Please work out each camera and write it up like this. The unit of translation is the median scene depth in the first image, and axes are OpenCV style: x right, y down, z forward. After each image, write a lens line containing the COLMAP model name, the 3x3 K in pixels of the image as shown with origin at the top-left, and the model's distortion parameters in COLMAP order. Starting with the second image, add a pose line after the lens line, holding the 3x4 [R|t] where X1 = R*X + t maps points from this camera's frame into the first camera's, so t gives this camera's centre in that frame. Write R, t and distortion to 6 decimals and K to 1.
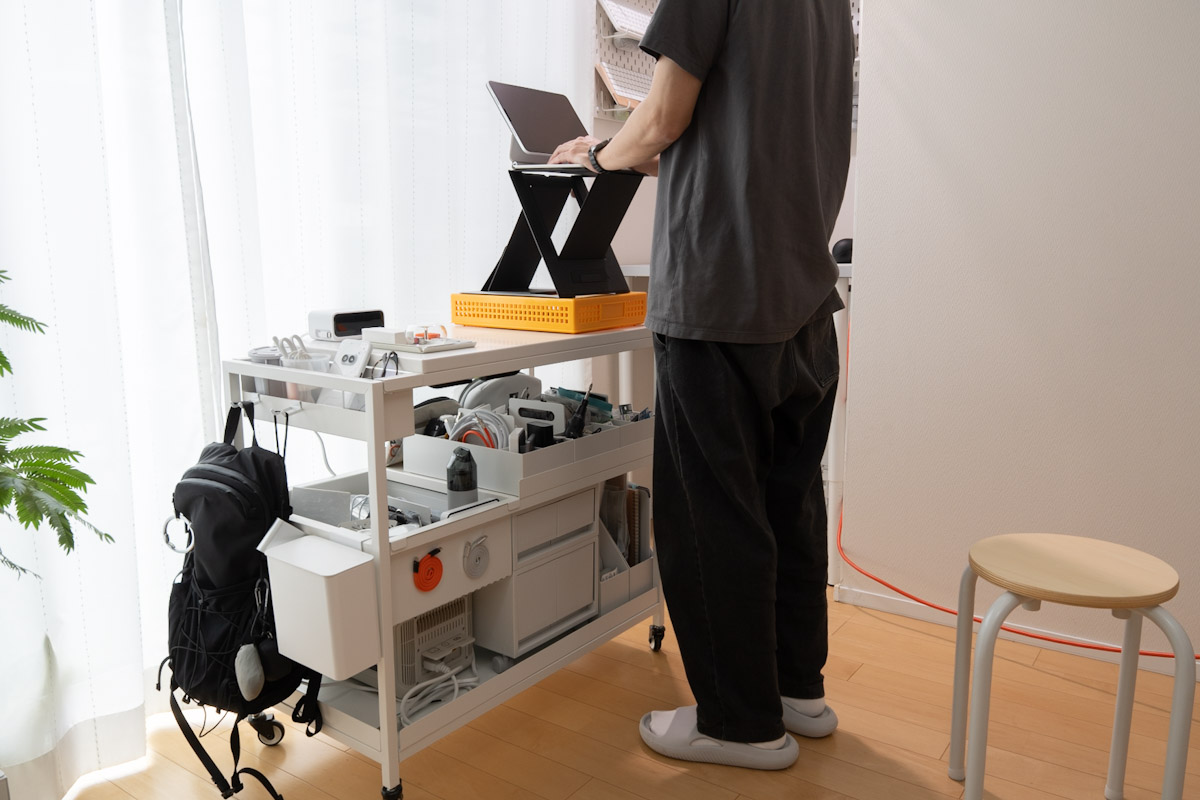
lens RADIAL K [[924.5, 0, 600.0], [0, 924.5, 400.0], [0, 0, 1]] dist [0.023910, -0.049176]
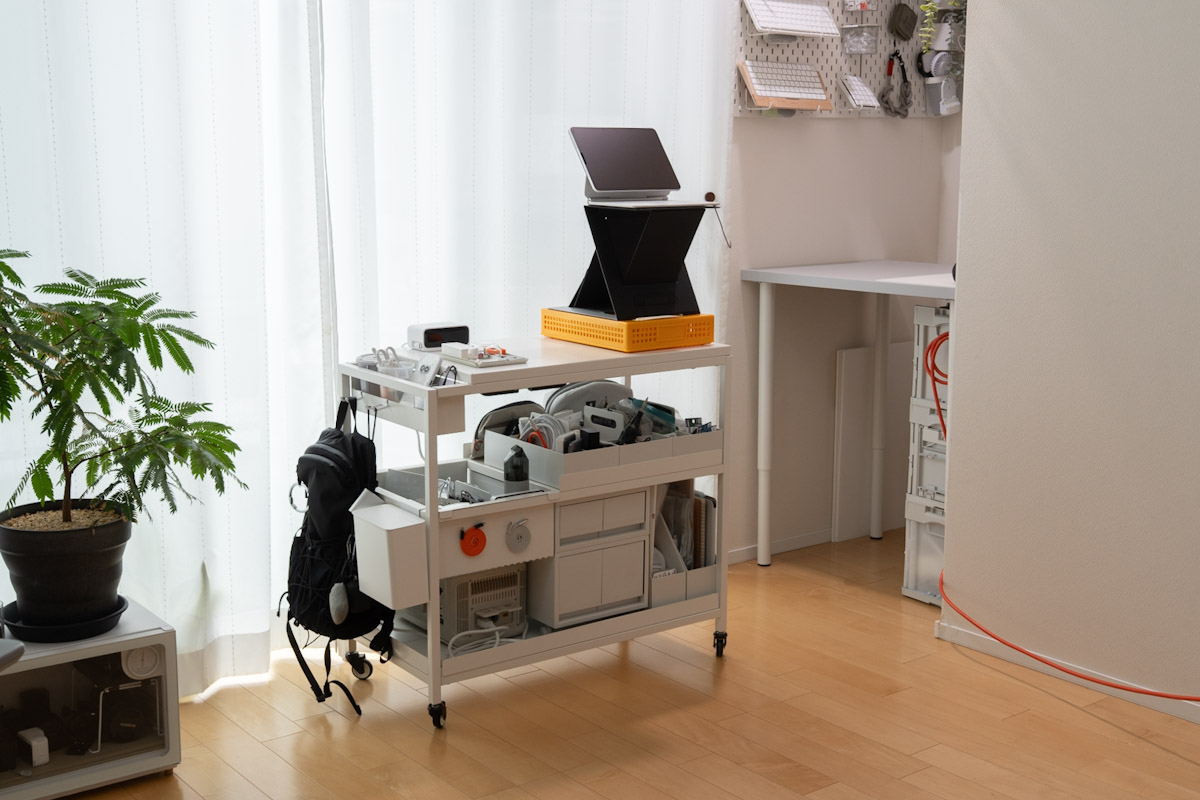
lens RADIAL K [[1505.3, 0, 600.0], [0, 1505.3, 400.0], [0, 0, 1]] dist [-0.015387, -0.003568]
pose [[0.956841, 0.058344, -0.284694, 0.527996], [-0.057412, 0.998283, 0.011624, -0.037623], [0.284884, 0.005223, 0.958548, -0.876656]]
